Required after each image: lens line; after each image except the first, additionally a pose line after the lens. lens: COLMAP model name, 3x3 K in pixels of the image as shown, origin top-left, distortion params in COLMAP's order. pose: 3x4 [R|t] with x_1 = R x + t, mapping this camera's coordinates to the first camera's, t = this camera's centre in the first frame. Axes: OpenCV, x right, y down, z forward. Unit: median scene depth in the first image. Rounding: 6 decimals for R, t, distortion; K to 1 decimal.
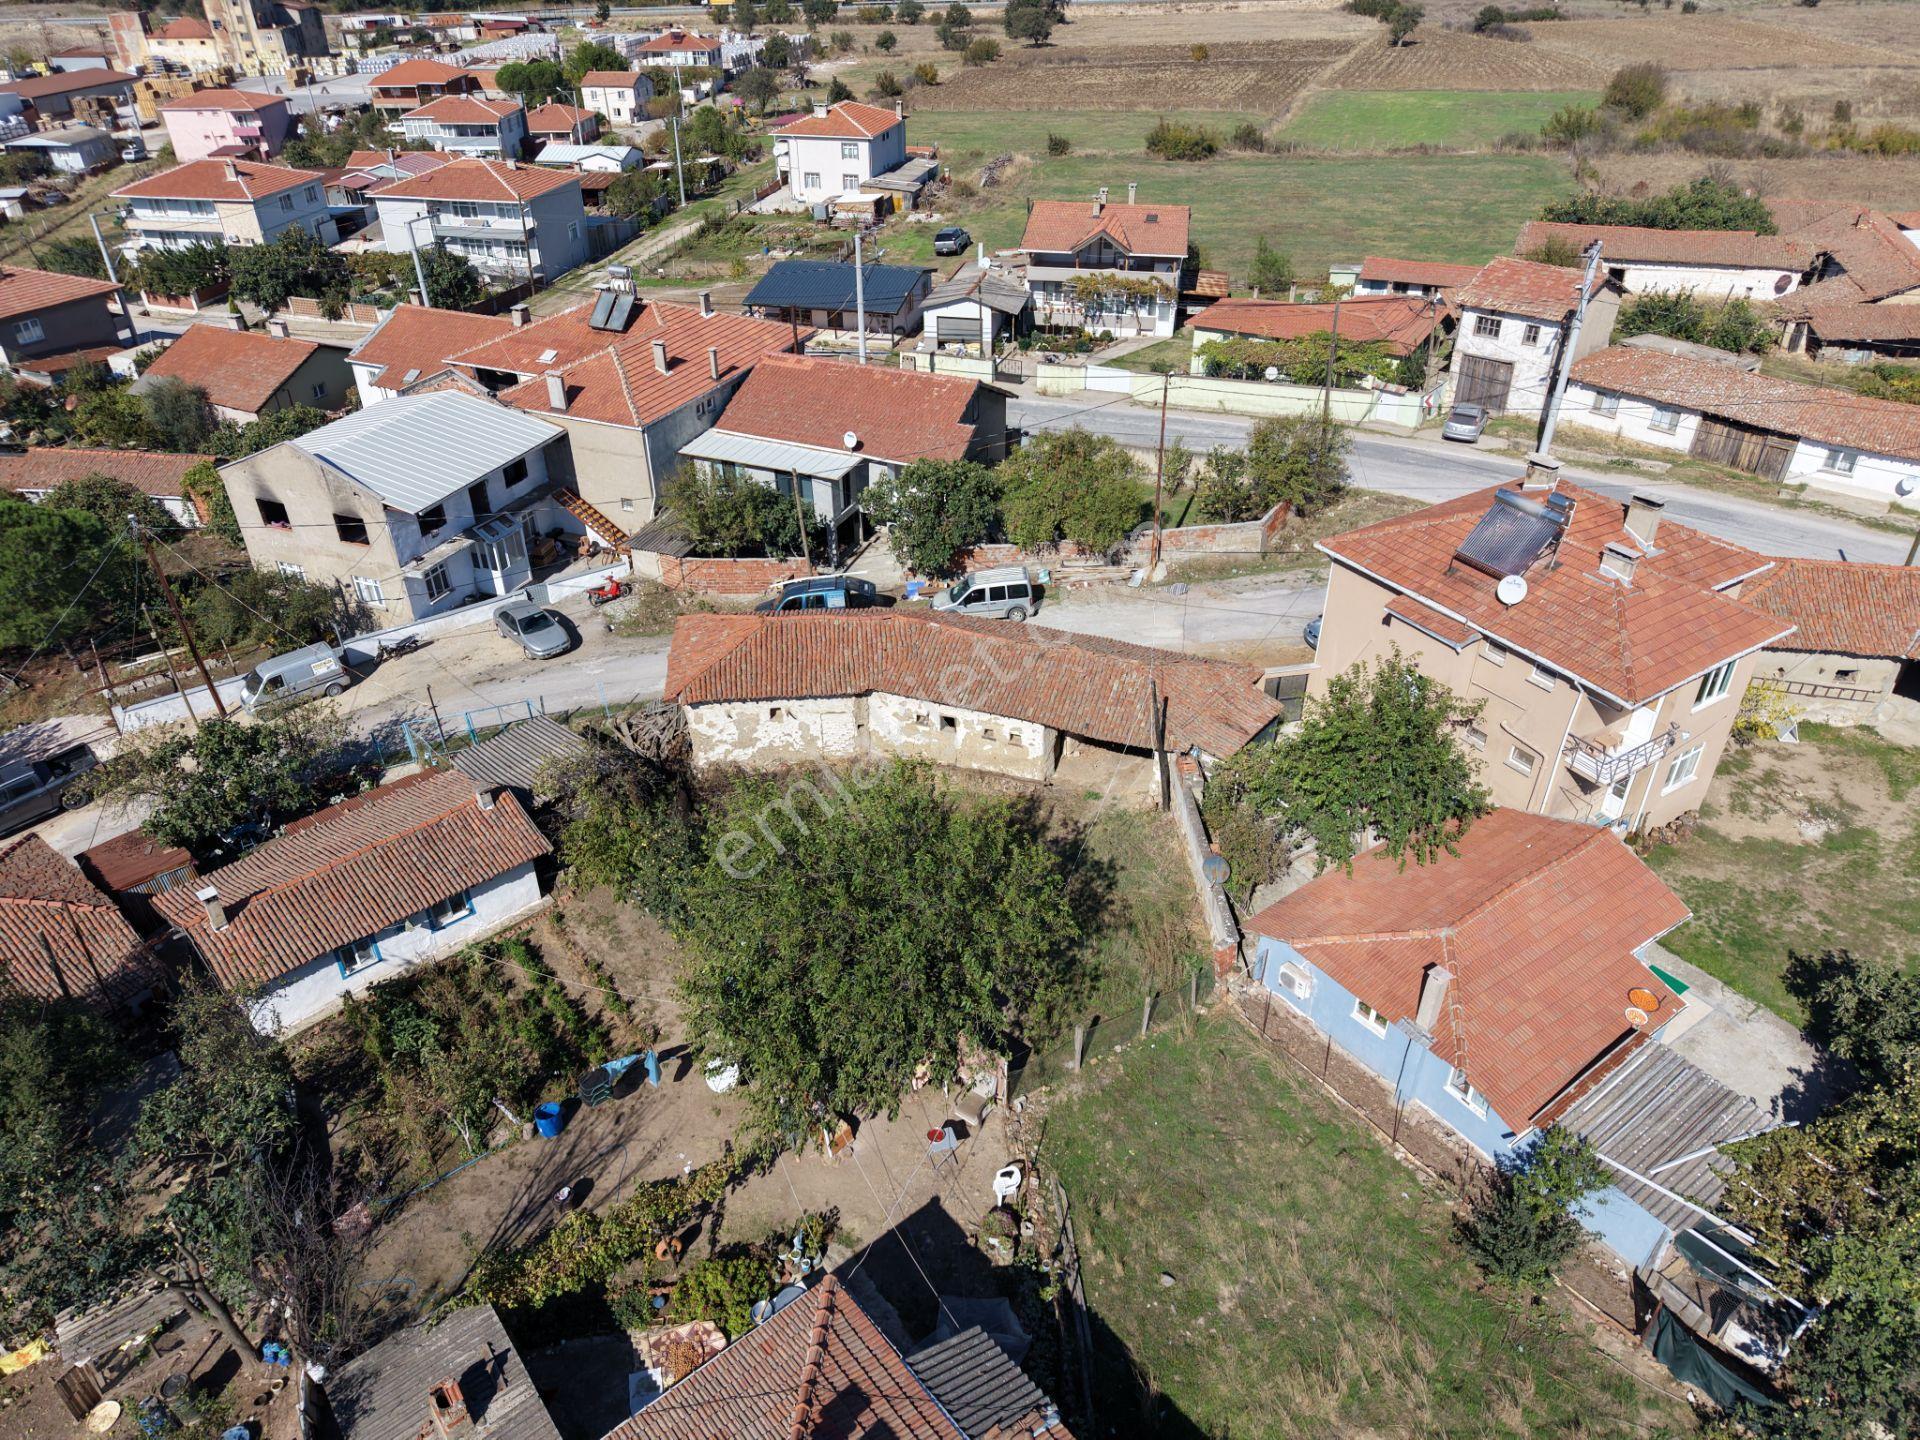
lens RADIAL K [[1286.0, 0, 954.0], [0, 1286.0, 712.8], [0, 0, 1]] dist [0.047639, -0.051417]
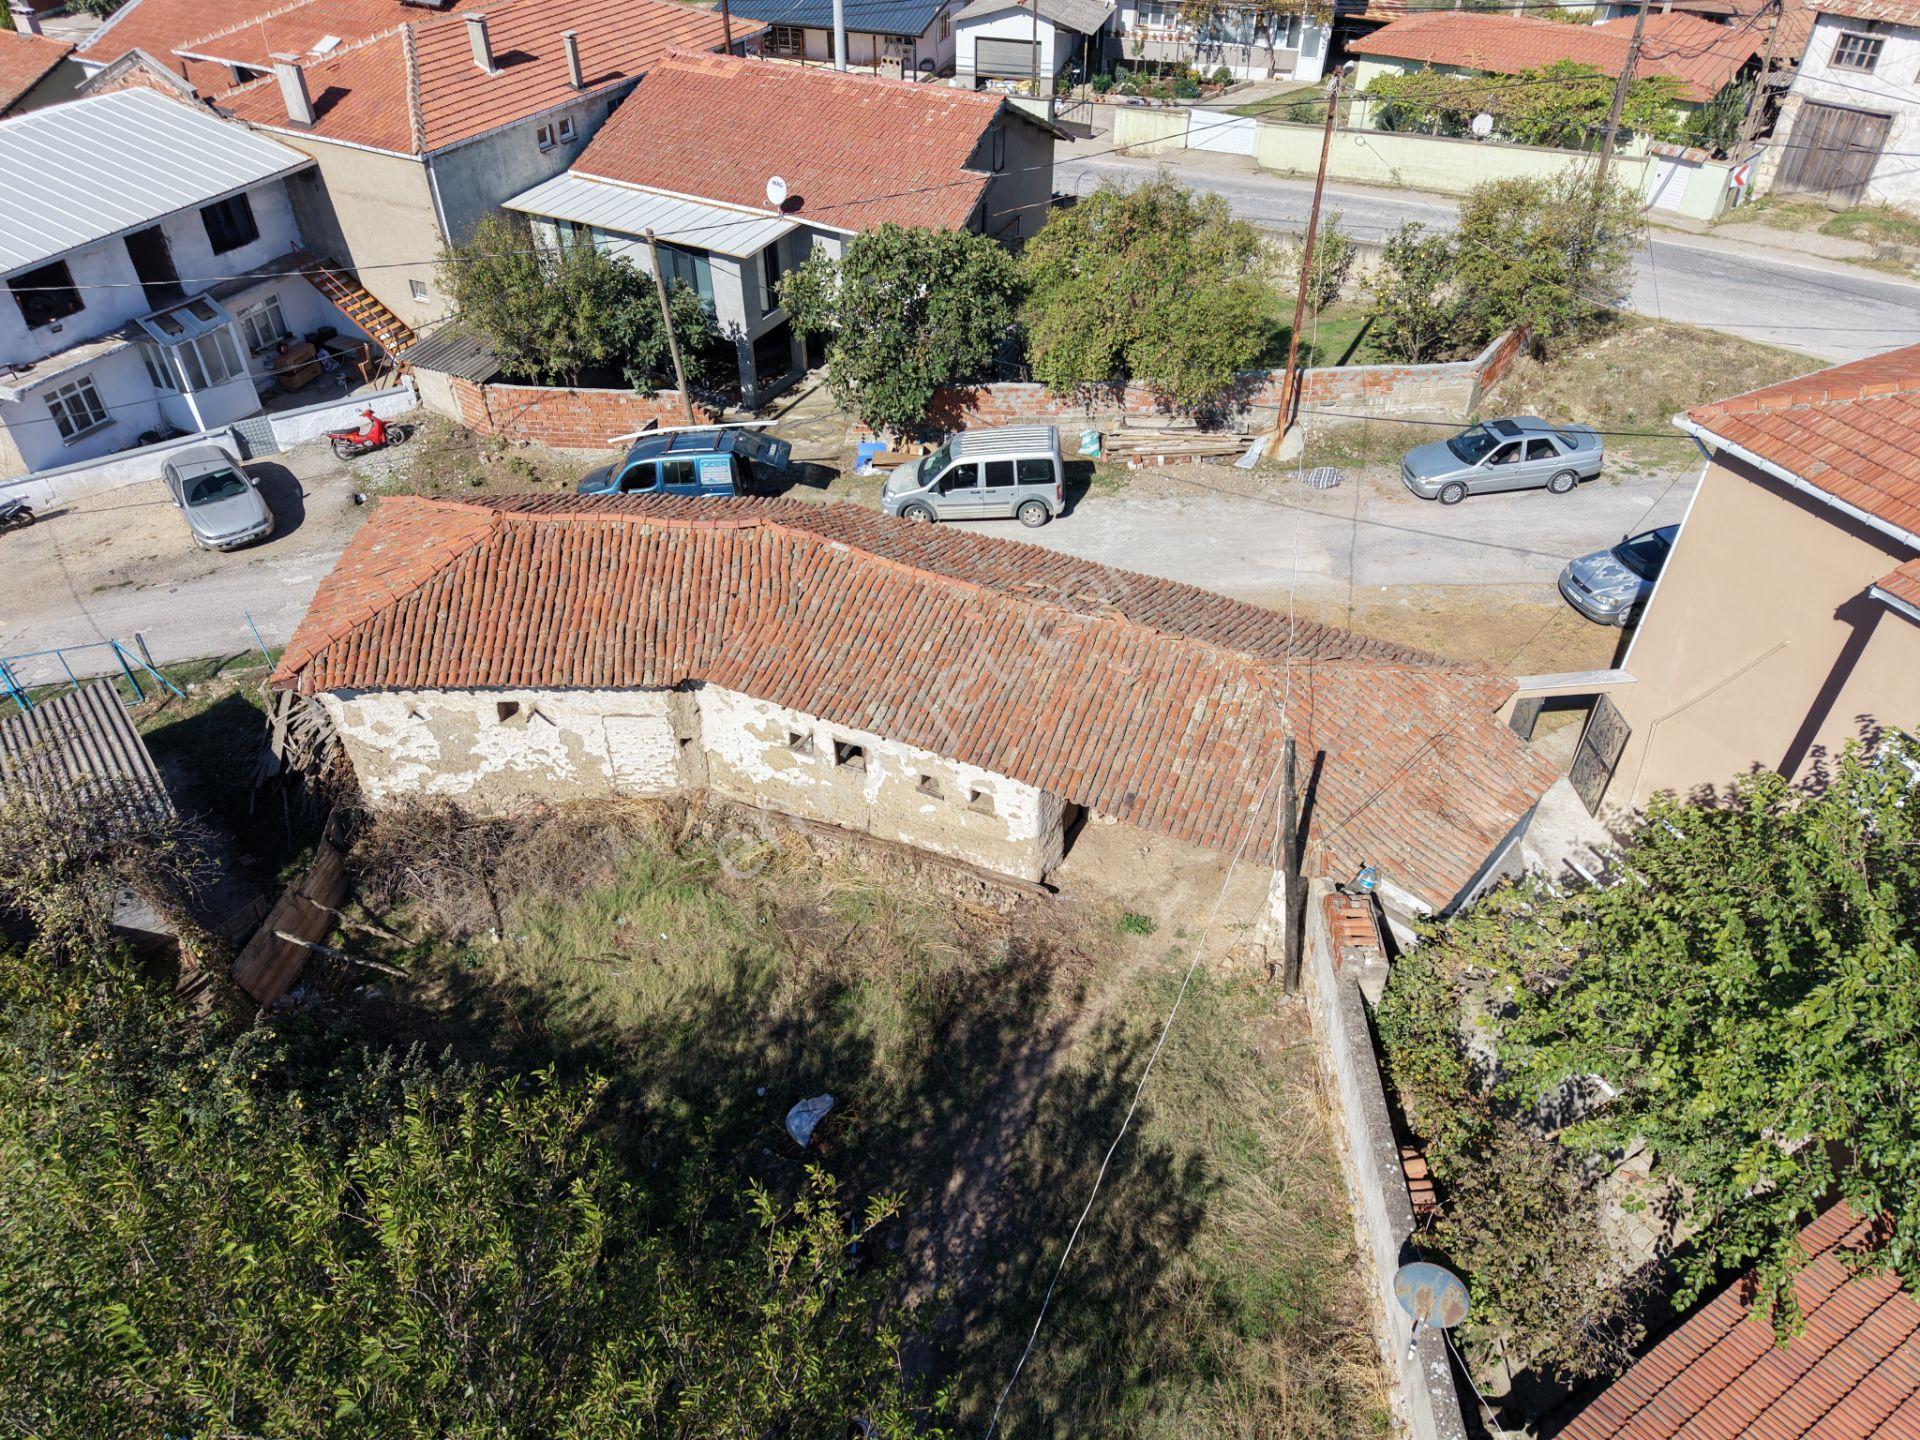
lens RADIAL K [[1319.5, 0, 960.0], [0, 1319.5, 720.0], [0, 0, 1]] dist [0.009508, -0.004185]
pose [[0.997419, 0.054363, -0.046901, 0.046600], [-0.048143, 0.991007, 0.124846, -0.054179], [0.053266, -0.122266, 0.991067, 0.393817]]
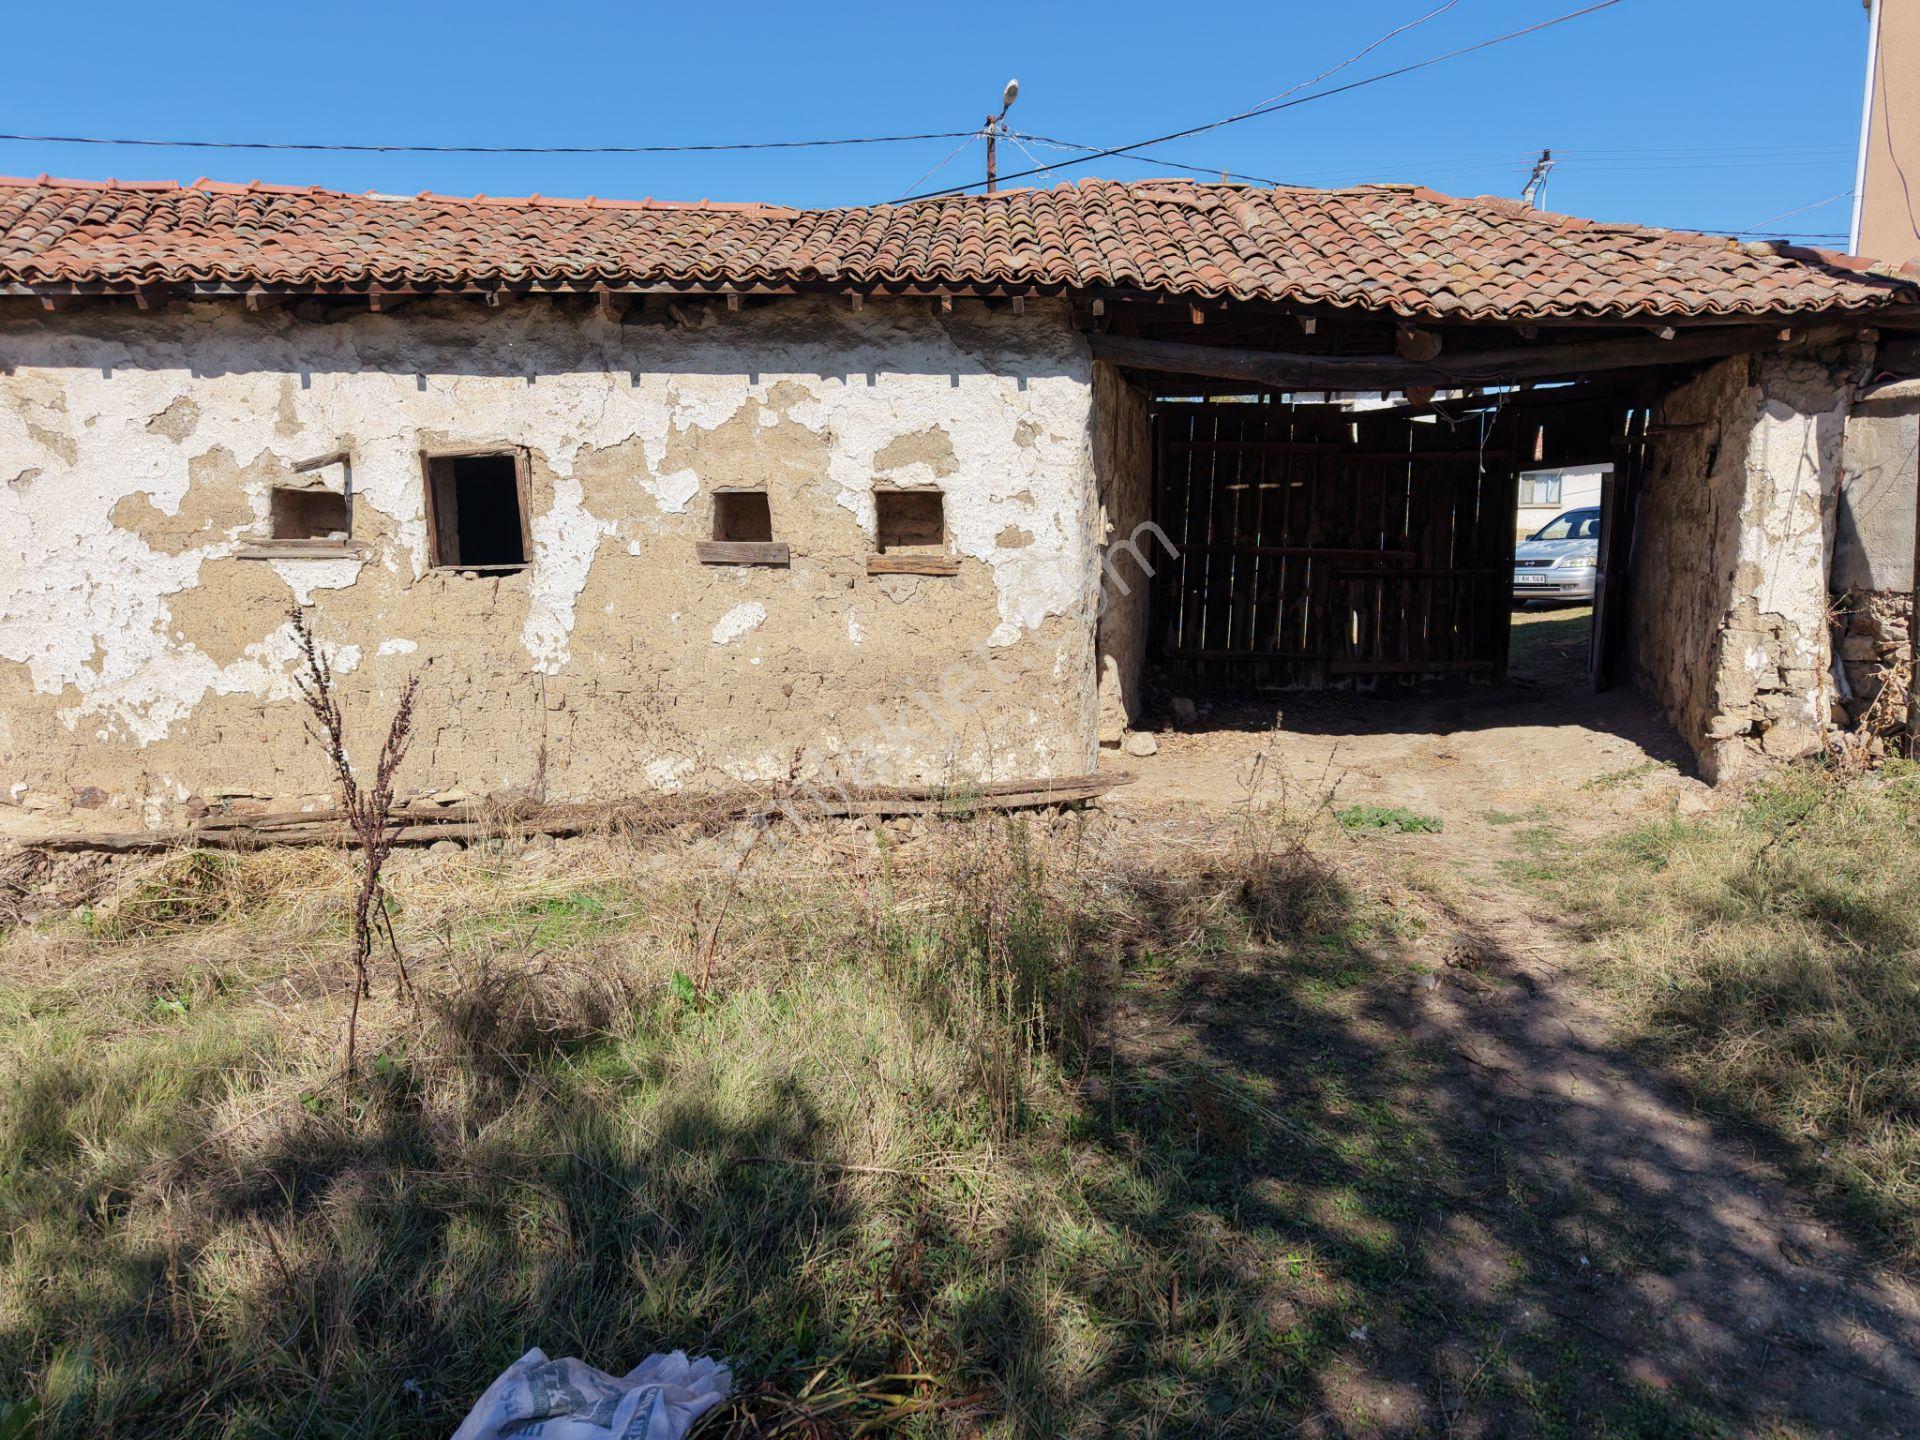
lens RADIAL K [[1335.5, 0, 955.5], [0, 1335.5, 690.6], [0, 0, 1]] dist [0.023868, -0.022506]
pose [[0.942864, -0.032513, 0.331588, -0.003618], [0.170401, 0.902273, -0.396064, 0.083607], [-0.286306, 0.429938, 0.856261, 0.656600]]
